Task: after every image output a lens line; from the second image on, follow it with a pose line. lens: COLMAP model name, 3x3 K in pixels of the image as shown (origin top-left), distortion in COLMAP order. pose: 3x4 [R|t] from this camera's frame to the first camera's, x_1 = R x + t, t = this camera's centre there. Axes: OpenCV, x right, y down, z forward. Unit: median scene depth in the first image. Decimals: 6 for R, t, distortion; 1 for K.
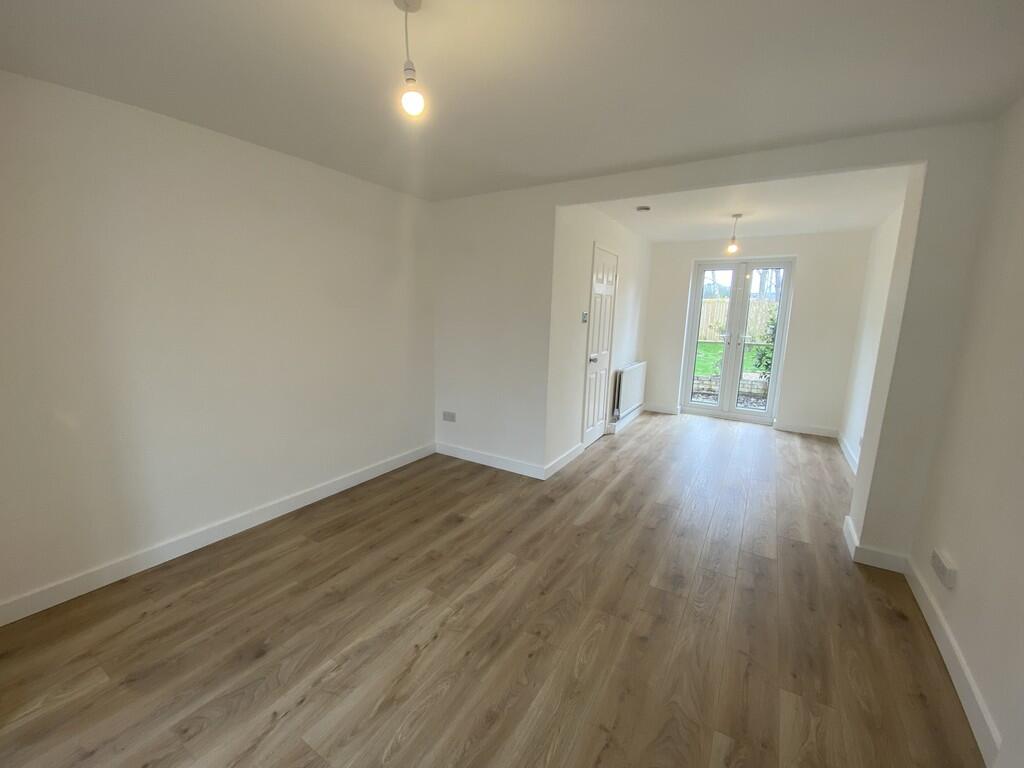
lens RADIAL K [[425.8, 0, 512.0], [0, 425.8, 384.0], [0, 0, 1]] dist [0.036492, -0.027410]
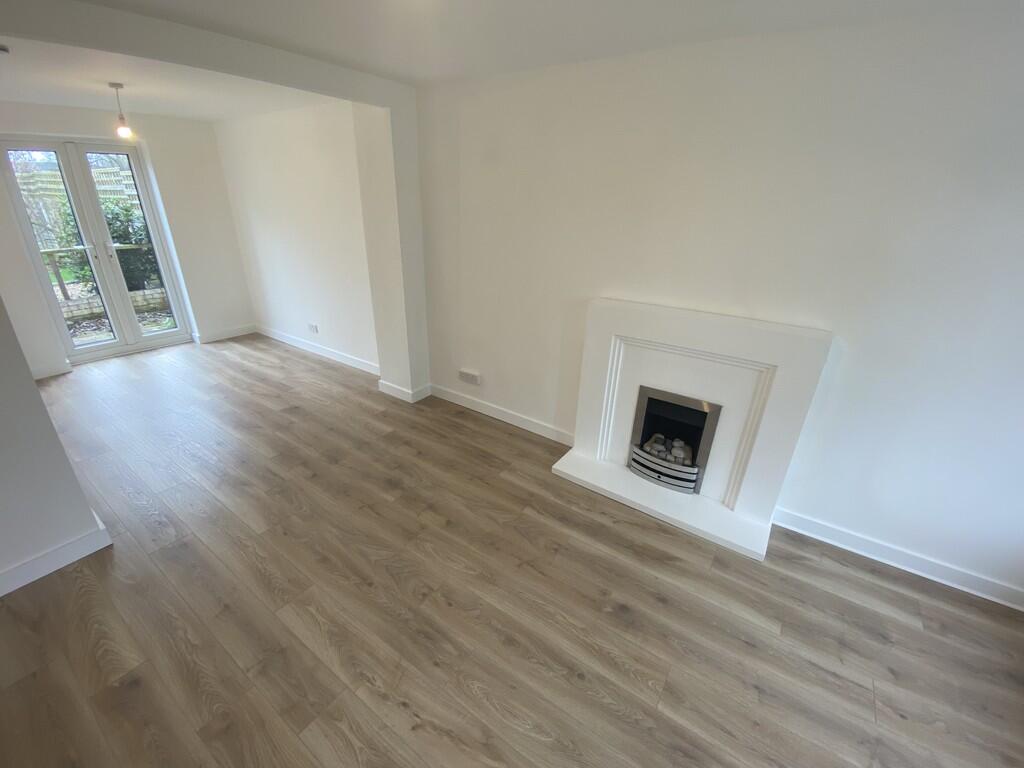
lens RADIAL K [[425.8, 0, 512.0], [0, 425.8, 384.0], [0, 0, 1]] dist [0.036492, -0.027410]
pose [[0.044329, -0.422540, 0.905260, -0.607115], [0.153201, 0.898307, 0.411793, -0.241349], [-0.987200, 0.120432, 0.104554, 0.600736]]
